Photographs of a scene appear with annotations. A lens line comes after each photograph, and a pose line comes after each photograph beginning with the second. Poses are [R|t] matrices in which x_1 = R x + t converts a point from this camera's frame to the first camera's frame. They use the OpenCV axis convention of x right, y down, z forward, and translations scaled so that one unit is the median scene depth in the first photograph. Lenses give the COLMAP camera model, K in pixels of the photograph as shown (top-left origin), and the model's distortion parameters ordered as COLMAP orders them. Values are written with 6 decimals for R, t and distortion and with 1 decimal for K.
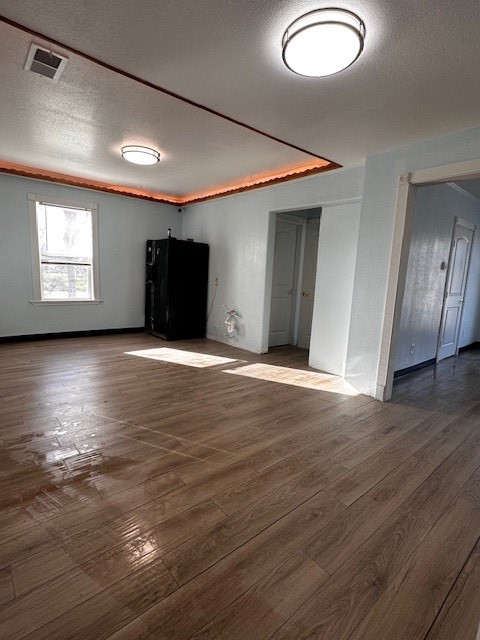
lens RADIAL K [[312.2, 0, 238.1], [0, 312.2, 320.6], [0, 0, 1]] dist [-0.000837, 0.000355]
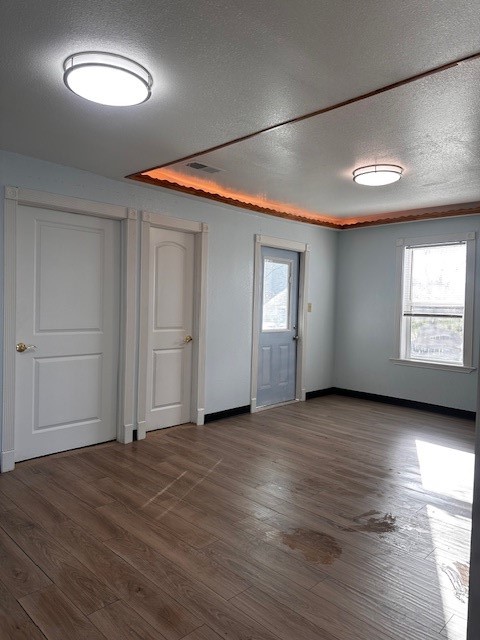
lens RADIAL K [[445.2, 0, 247.7], [0, 445.2, 308.7], [0, 0, 1]] dist [0.056382, -0.062904]
pose [[0.120079, -0.027841, -0.992374, 1.227617], [-0.175187, 0.983326, -0.048785, -0.151102], [0.977185, 0.179709, 0.113199, 1.004205]]
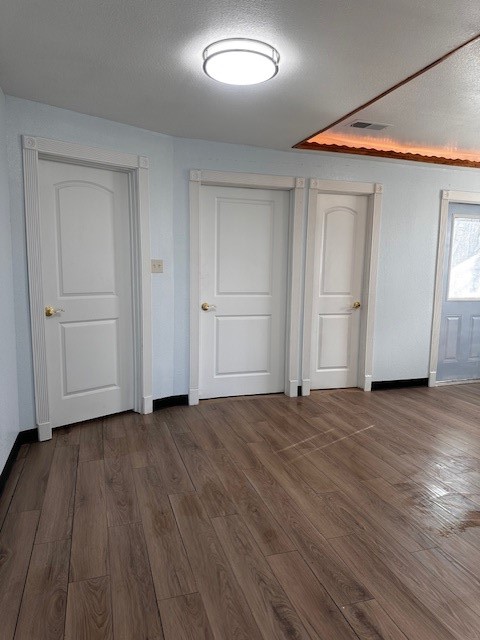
lens RADIAL K [[445.2, 0, 238.5], [0, 445.2, 316.9], [0, 0, 1]] dist [0.056382, -0.062904]
pose [[-0.368804, 0.050491, -0.928135, 1.261052], [-0.177236, 0.976383, 0.123543, -0.171242], [0.912453, 0.210062, -0.351146, 1.245336]]
